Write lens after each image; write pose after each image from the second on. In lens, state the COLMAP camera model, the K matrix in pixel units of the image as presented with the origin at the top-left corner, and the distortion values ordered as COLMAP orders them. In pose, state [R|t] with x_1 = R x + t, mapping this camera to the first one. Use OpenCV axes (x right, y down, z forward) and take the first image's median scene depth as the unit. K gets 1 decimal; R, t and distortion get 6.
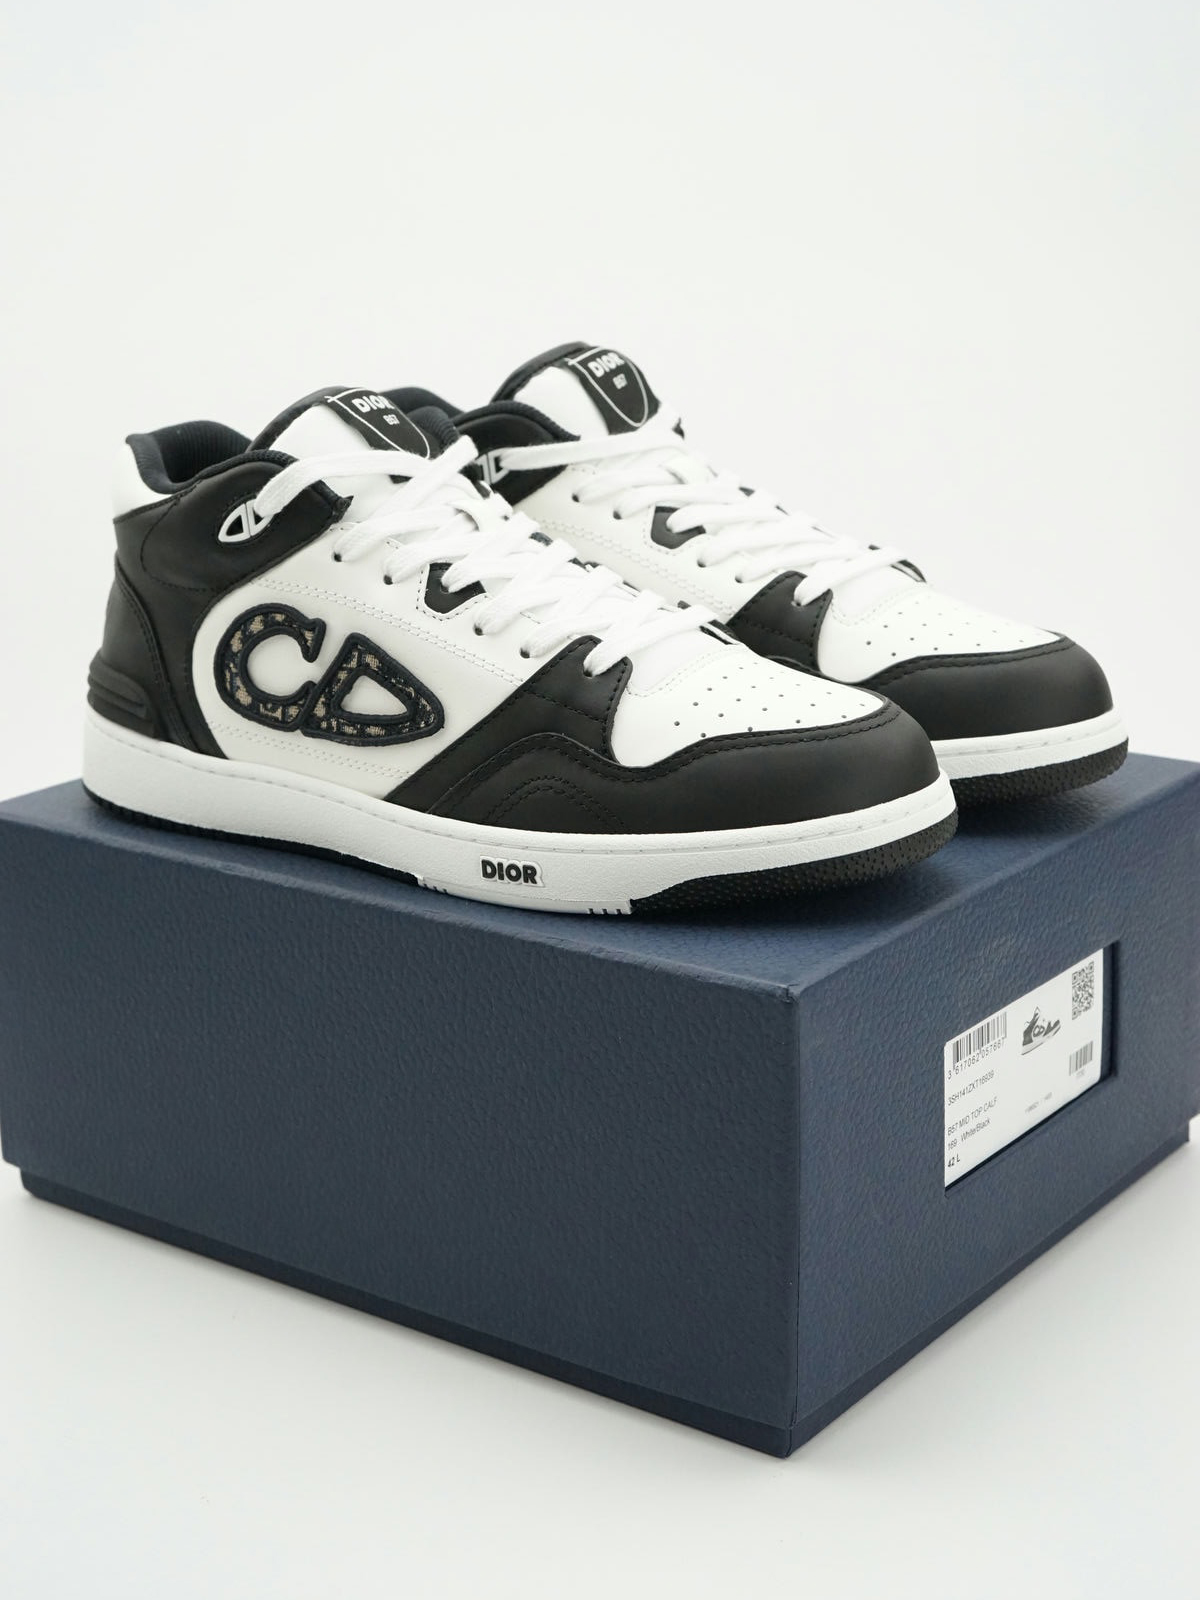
lens RADIAL K [[2382.8, 0, 604.0], [0, 2382.8, 803.4], [0, 0, 1]] dist [0.014088, 0.000000]
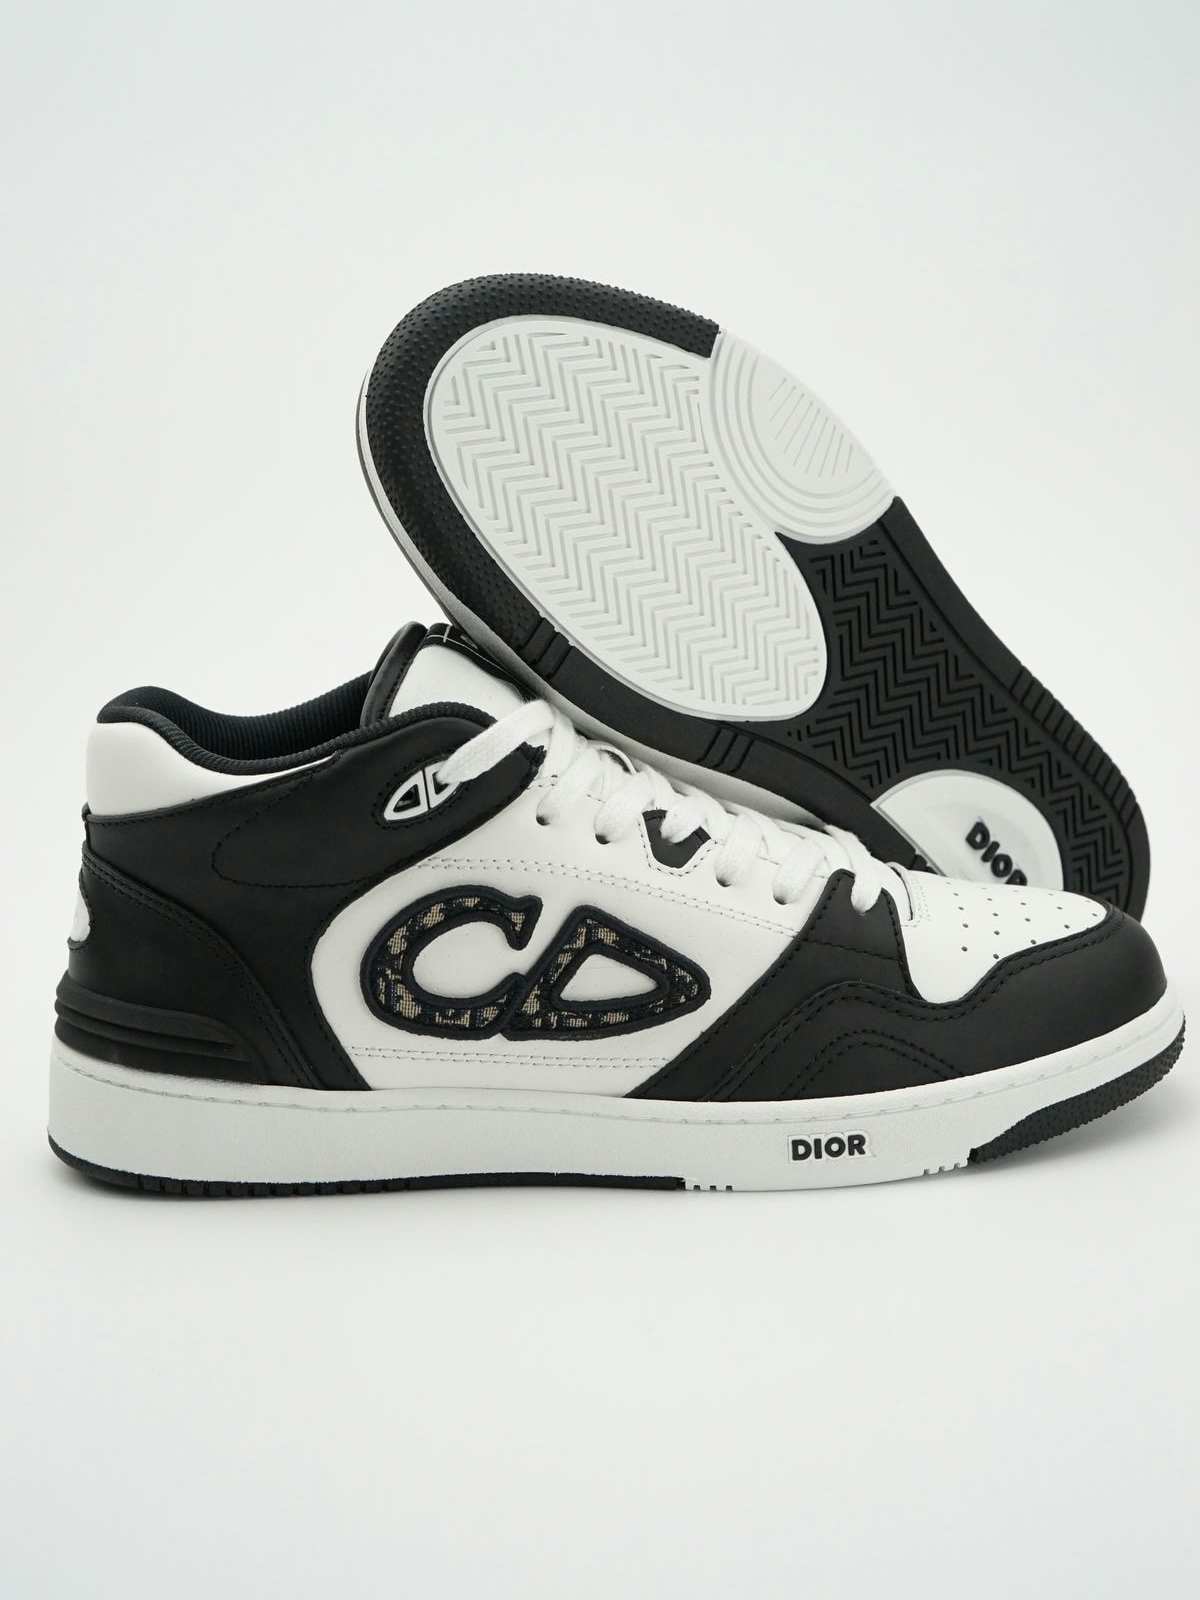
lens RADIAL K [[2382.8, 0, 613.7], [0, 2382.8, 802.3], [0, 0, 1]] dist [0.014088, 0.000000]
pose [[0.825093, -0.116694, 0.552814, -0.553117], [0.169531, 0.984487, -0.045215, -0.067210], [-0.538962, 0.131026, 0.832077, 0.288166]]
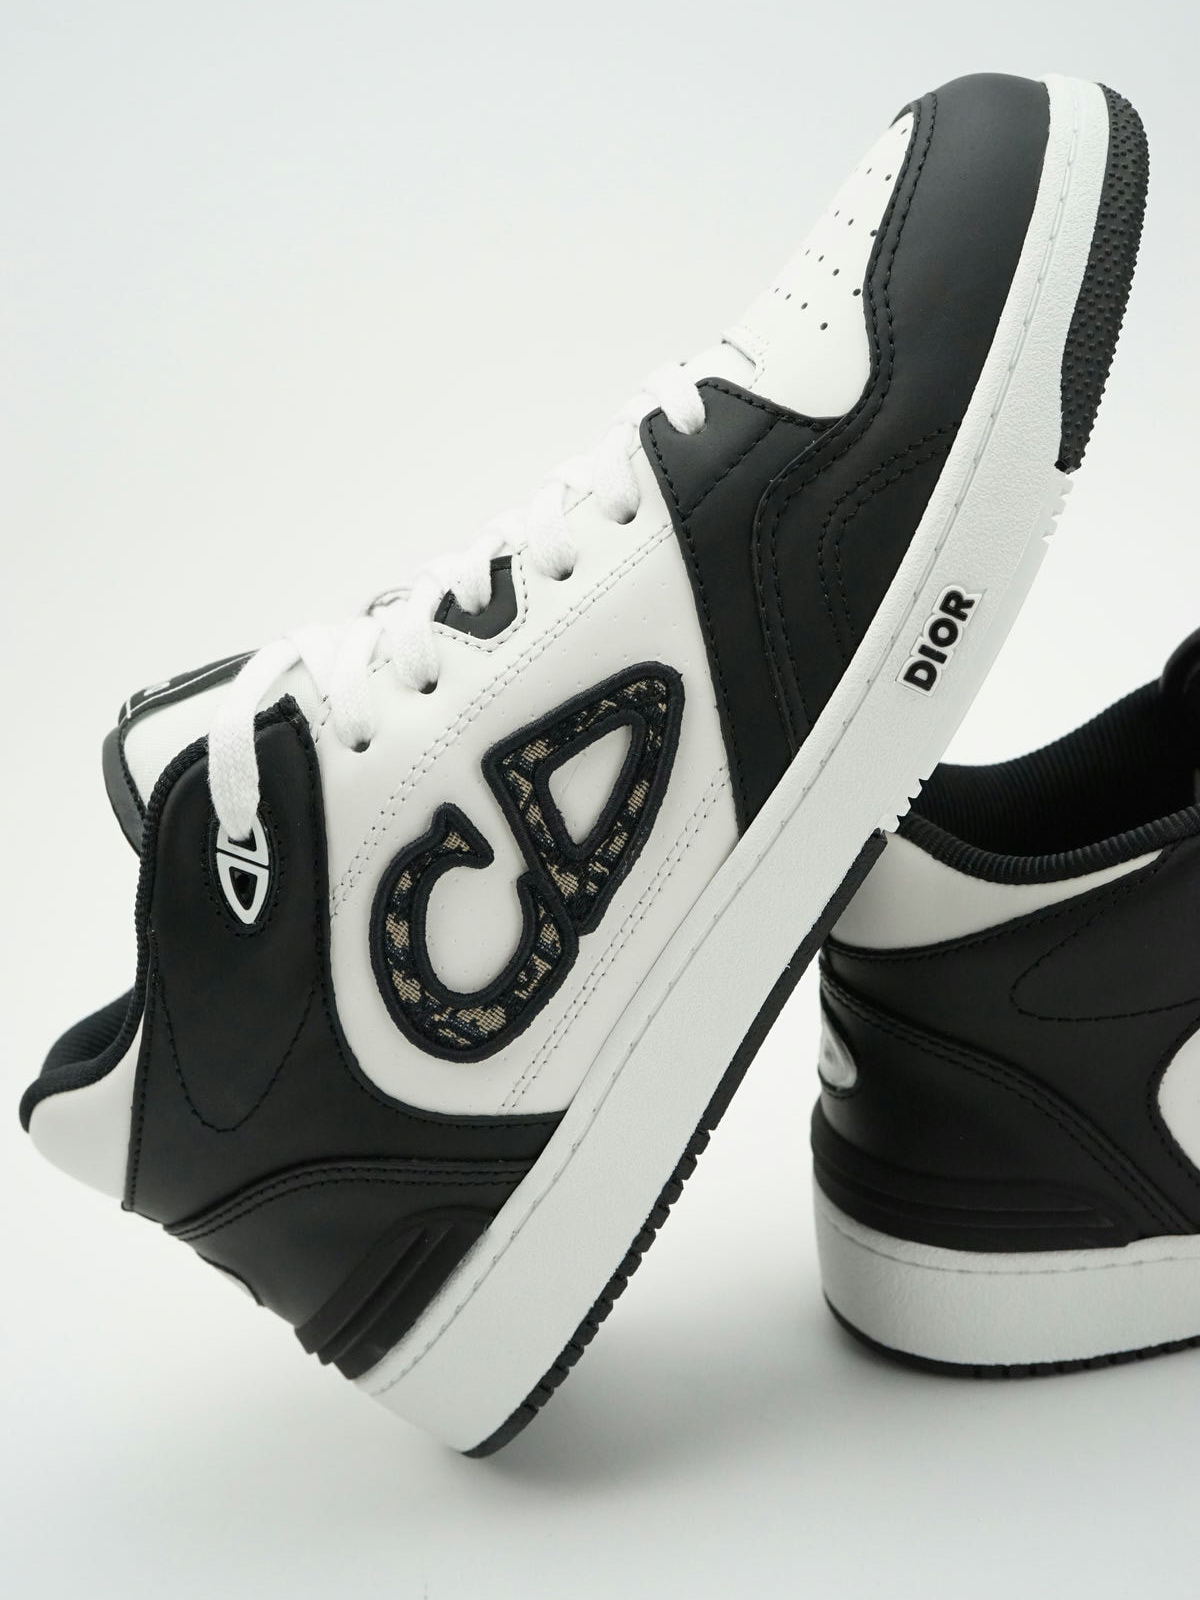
lens RADIAL K [[2501.0, 0, 606.6], [0, 2501.0, 807.5], [0, 0, 1]] dist [0.036196, 0.000000]
pose [[0.398543, -0.843513, 0.360068, -0.338212], [0.917032, 0.372783, -0.141721, 0.056383], [-0.014684, 0.386676, 0.922099, 0.393679]]
